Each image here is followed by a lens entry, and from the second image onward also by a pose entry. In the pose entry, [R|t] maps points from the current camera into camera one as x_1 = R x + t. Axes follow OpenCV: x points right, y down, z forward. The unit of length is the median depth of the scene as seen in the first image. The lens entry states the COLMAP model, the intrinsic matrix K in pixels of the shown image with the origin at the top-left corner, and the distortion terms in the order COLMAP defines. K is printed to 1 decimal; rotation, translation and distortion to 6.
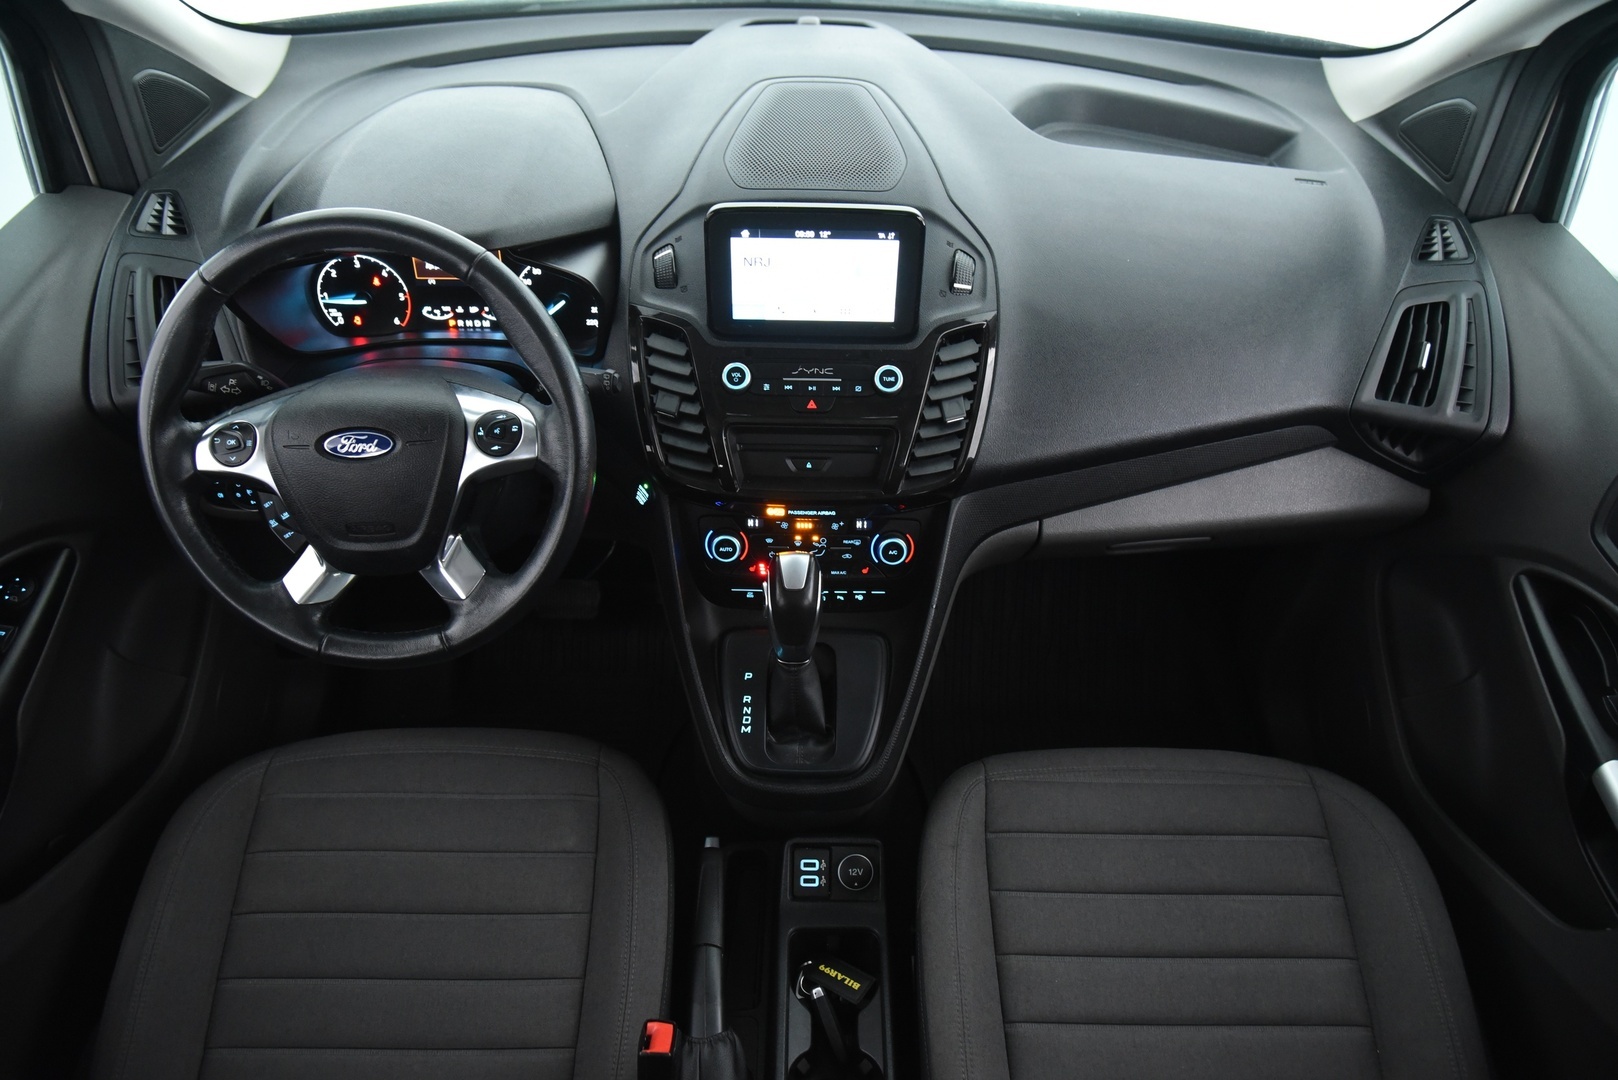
lens RADIAL K [[1145.4, 0, 801.9], [0, 1145.4, 547.0], [0, 0, 1]] dist [-0.097352, 0.048442]
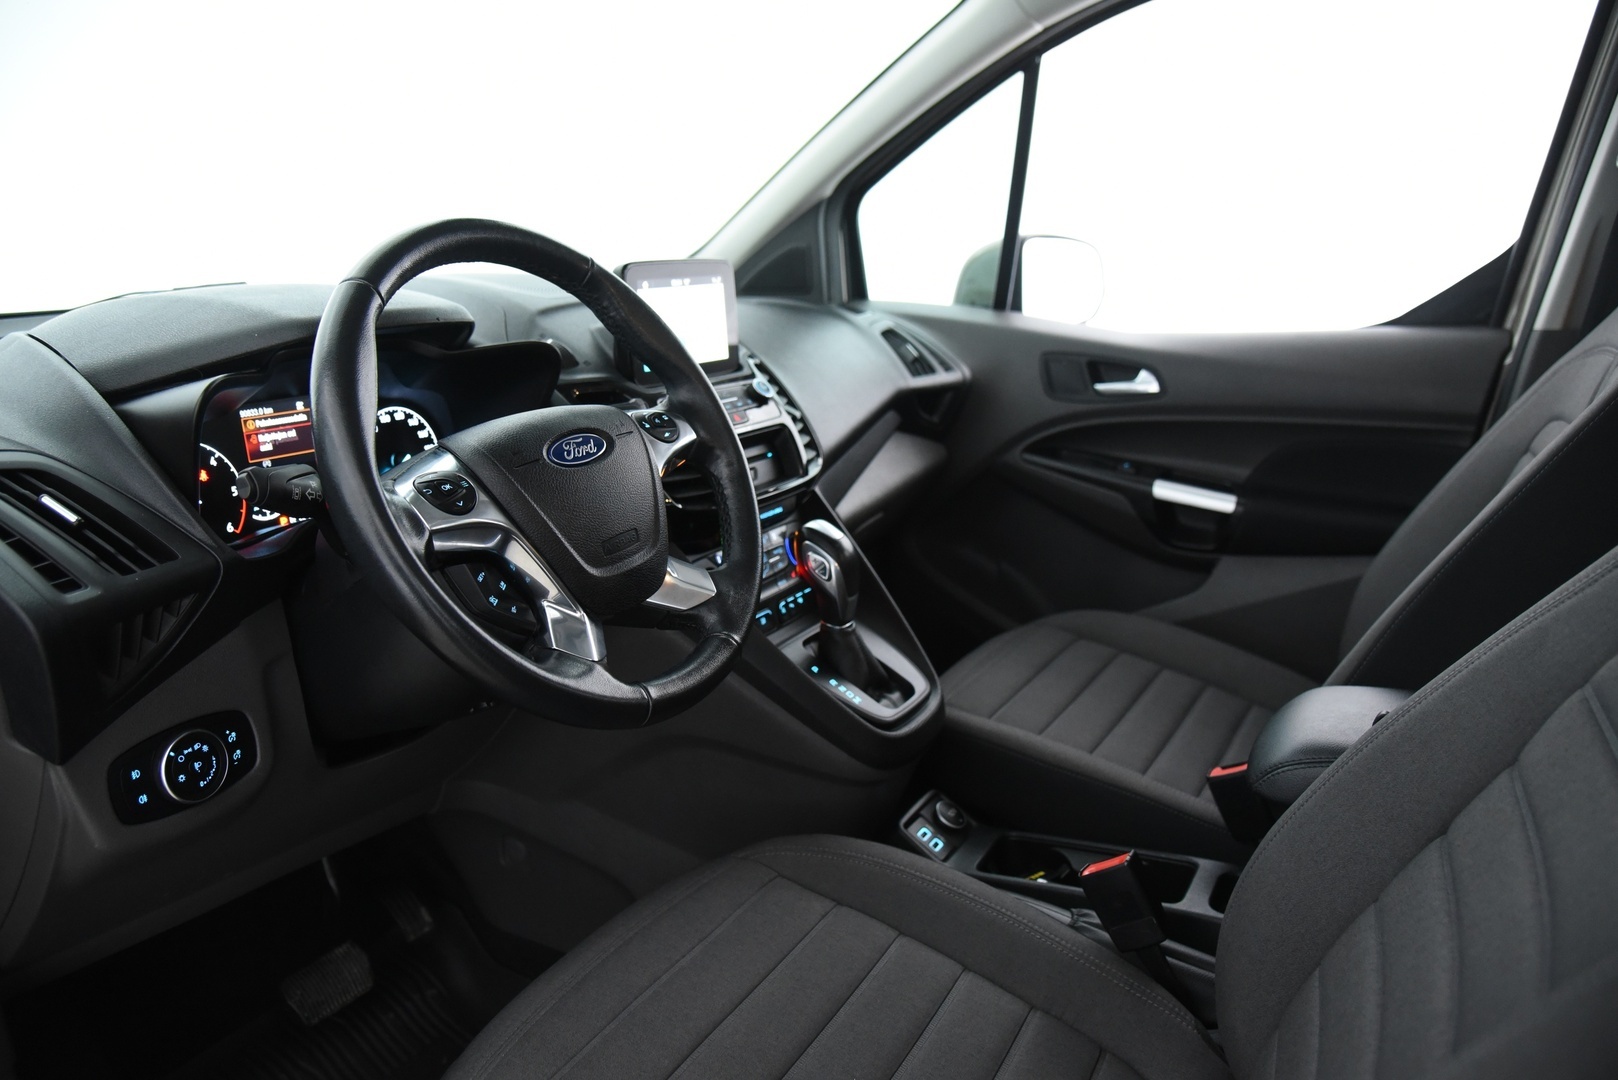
lens RADIAL K [[1145.4, 0, 804.3], [0, 1145.4, 546.5], [0, 0, 1]] dist [-0.097352, 0.048442]
pose [[0.498622, -0.243792, 0.831830, -0.858437], [0.599528, 0.790082, -0.127817, 0.148064], [-0.626053, 0.562438, 0.540112, 0.387873]]
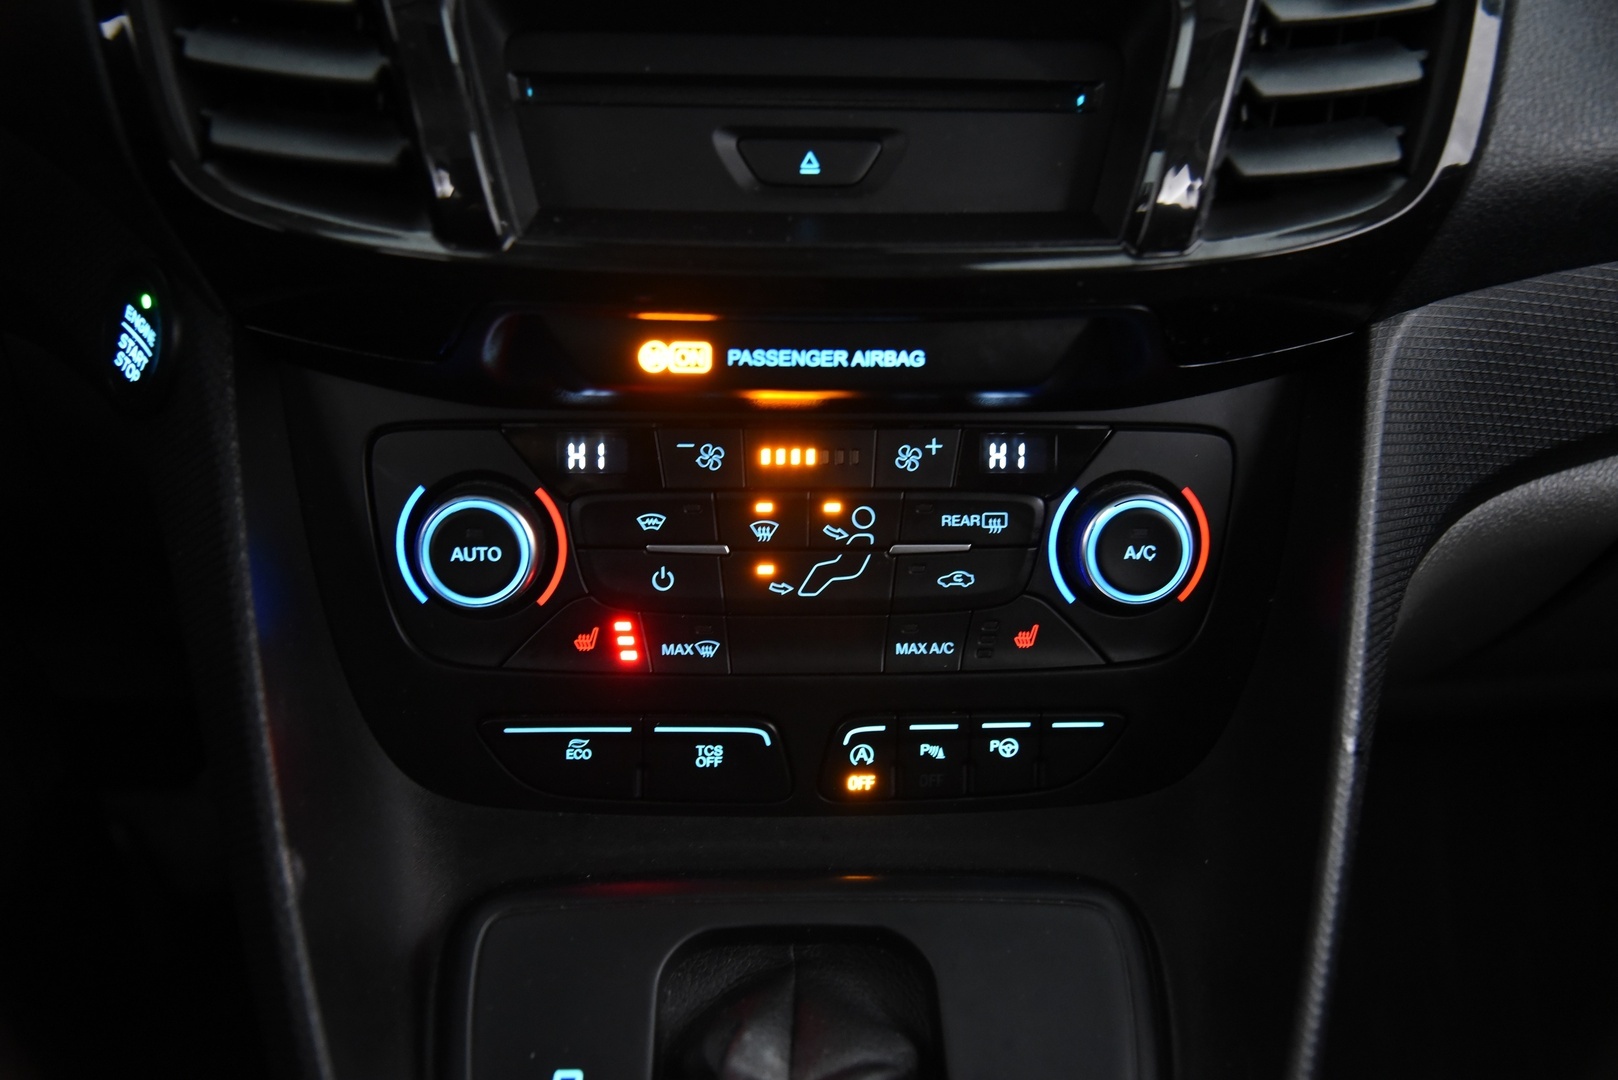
lens RADIAL K [[1607.4, 0, 812.3], [0, 1607.4, 544.4], [0, 0, 1]] dist [0.027475, 0.000000]
pose [[0.997609, -0.018318, 0.066638, -0.016666], [0.031832, 0.977652, -0.207804, 0.074469], [-0.061342, 0.209429, 0.975898, 0.651409]]
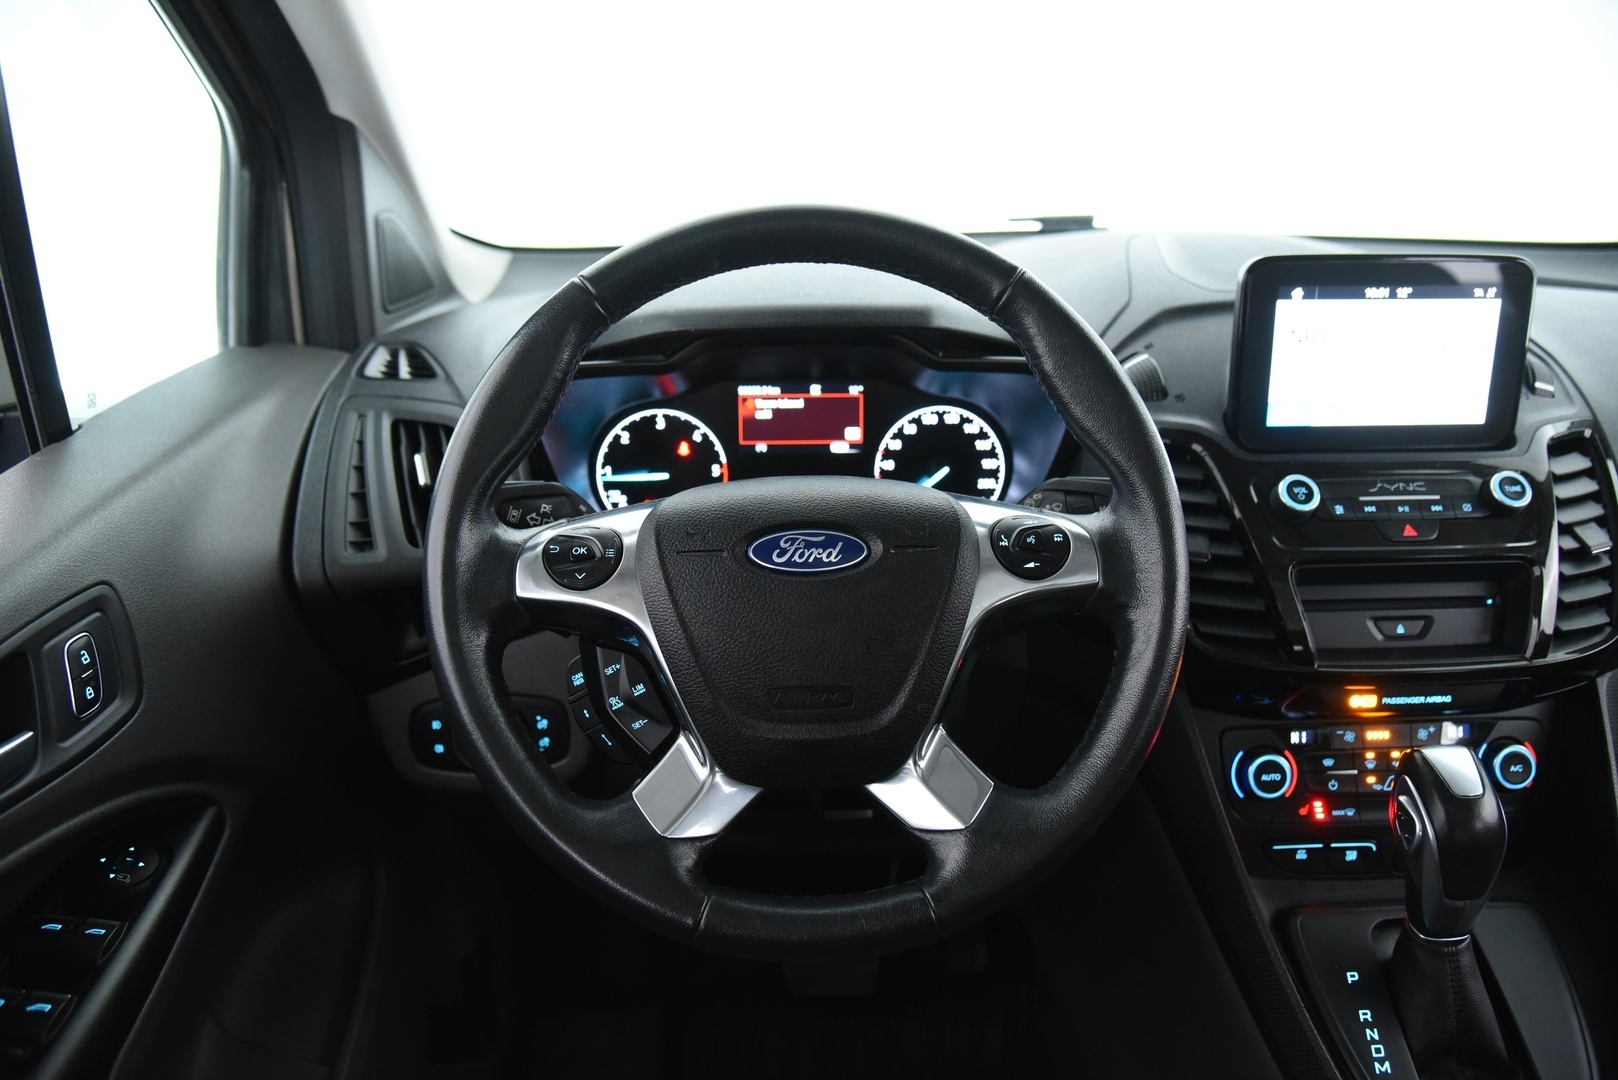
lens RADIAL K [[1145.4, 0, 805.3], [0, 1145.4, 550.6], [0, 0, 1]] dist [-0.097352, 0.048442]
pose [[0.999122, -0.035314, 0.022556, -0.336565], [0.041286, 0.921635, -0.385854, 0.117363], [-0.007162, 0.386447, 0.922284, 0.366163]]
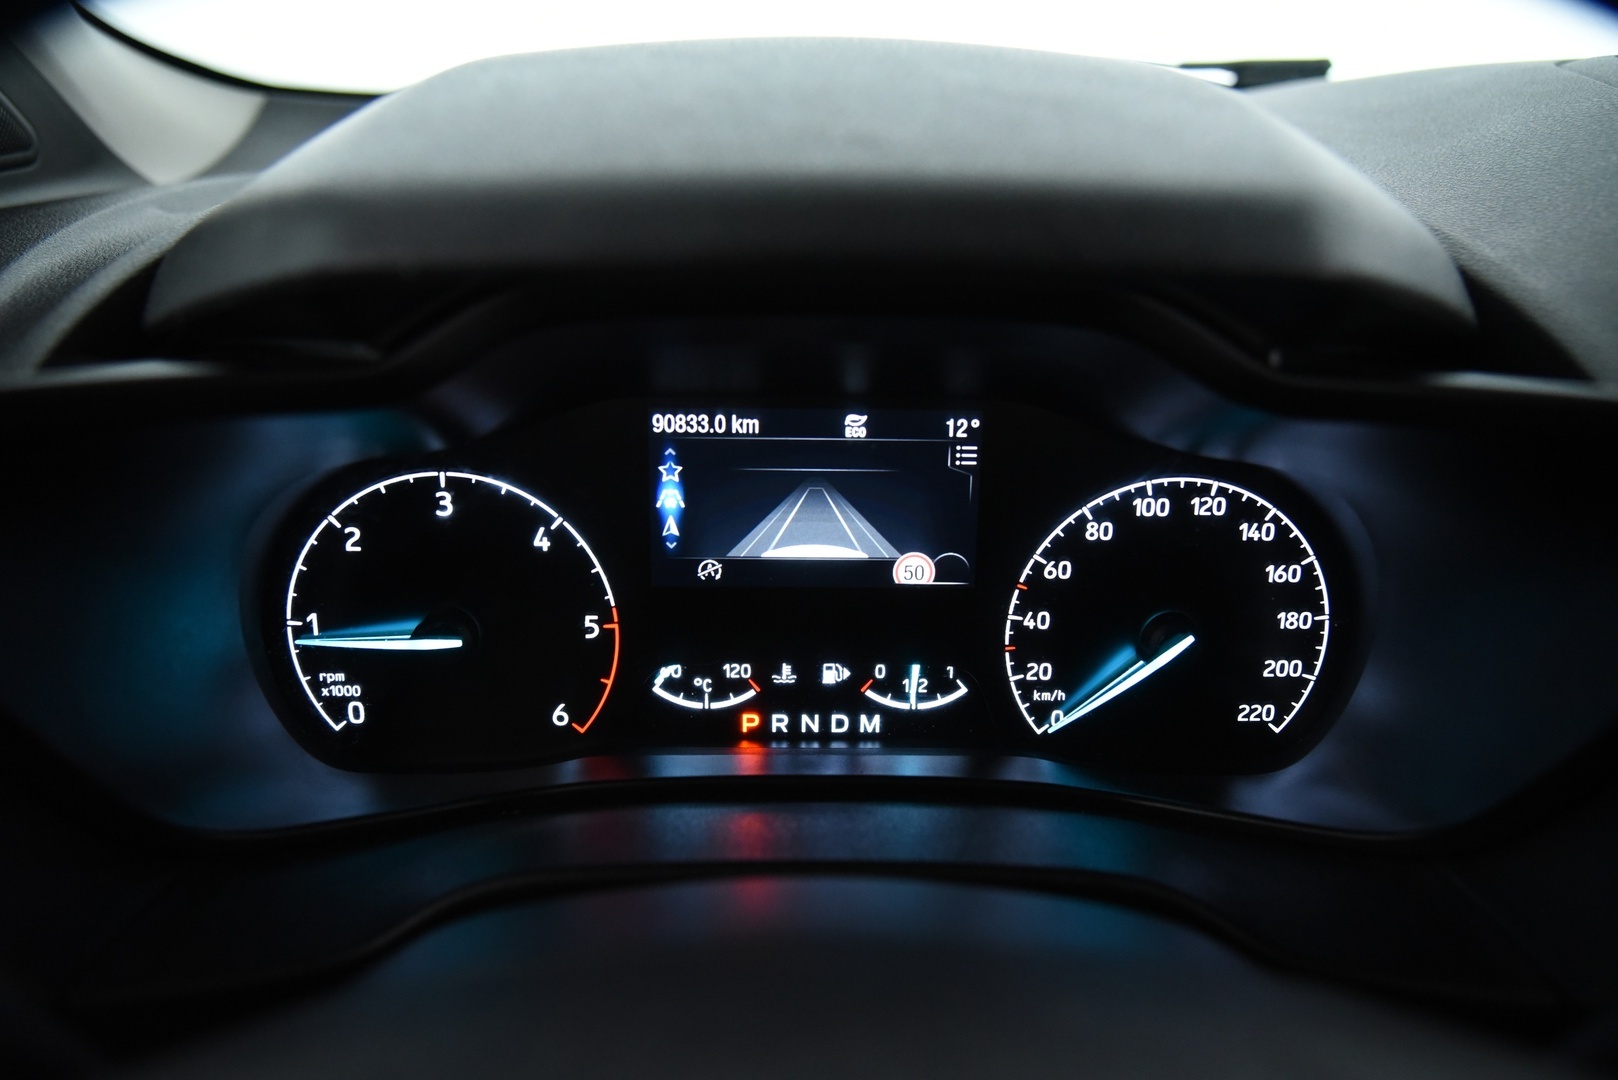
lens RADIAL K [[1289.2, 0, 792.7], [0, 1289.2, 547.0], [0, 0, 1]] dist [-0.028865, -0.002501]
pose [[0.999776, -0.015437, 0.014459, -0.329389], [0.019528, 0.936284, -0.350701, -0.135997], [-0.008124, 0.350905, 0.936376, 0.739379]]
